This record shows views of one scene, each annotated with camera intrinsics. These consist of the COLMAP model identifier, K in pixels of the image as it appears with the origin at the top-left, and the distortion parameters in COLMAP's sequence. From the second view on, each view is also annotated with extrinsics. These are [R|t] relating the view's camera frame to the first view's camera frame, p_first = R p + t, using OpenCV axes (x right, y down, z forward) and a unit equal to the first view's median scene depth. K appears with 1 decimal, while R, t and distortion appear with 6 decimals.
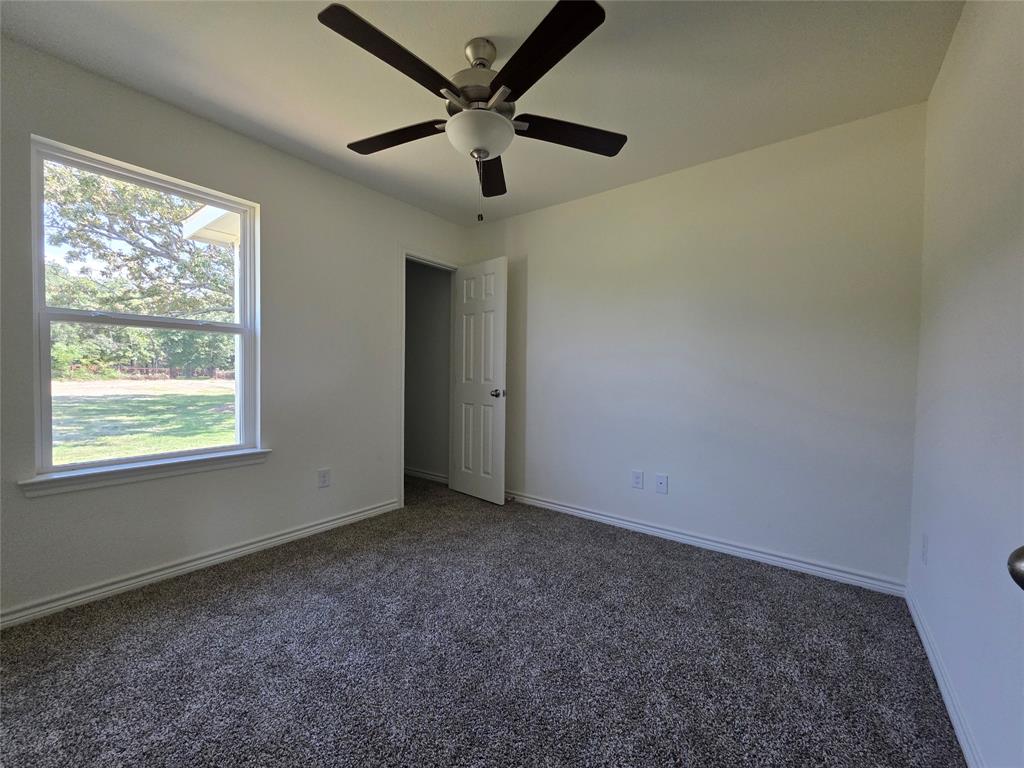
lens RADIAL K [[409.5, 0, 511.1], [0, 409.5, 384.3], [0, 0, 1]] dist [0.001195, -0.000043]
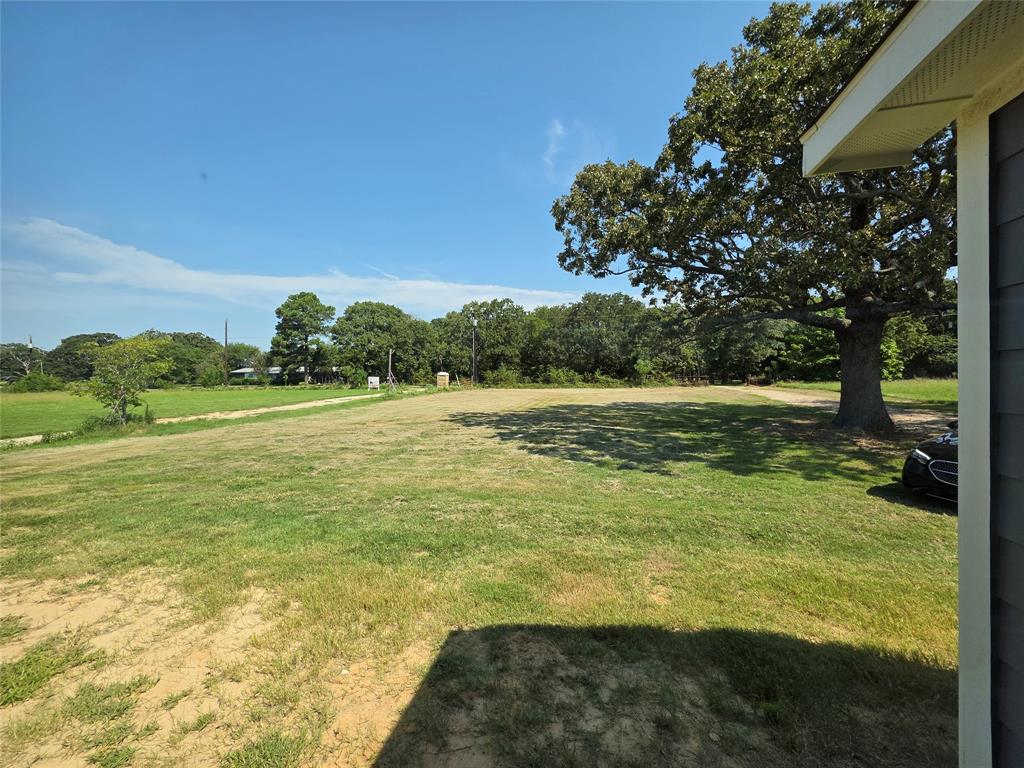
lens RADIAL K [[405.7, 0, 512.0], [0, 405.7, 384.0], [0, 0, 1]] dist [0.000028, 0.000111]
pose [[0.415836, -0.002786, -0.909435, -0.127762], [0.000367, 0.999996, -0.002895, -0.031676], [0.909440, 0.000870, 0.415835, 0.127169]]
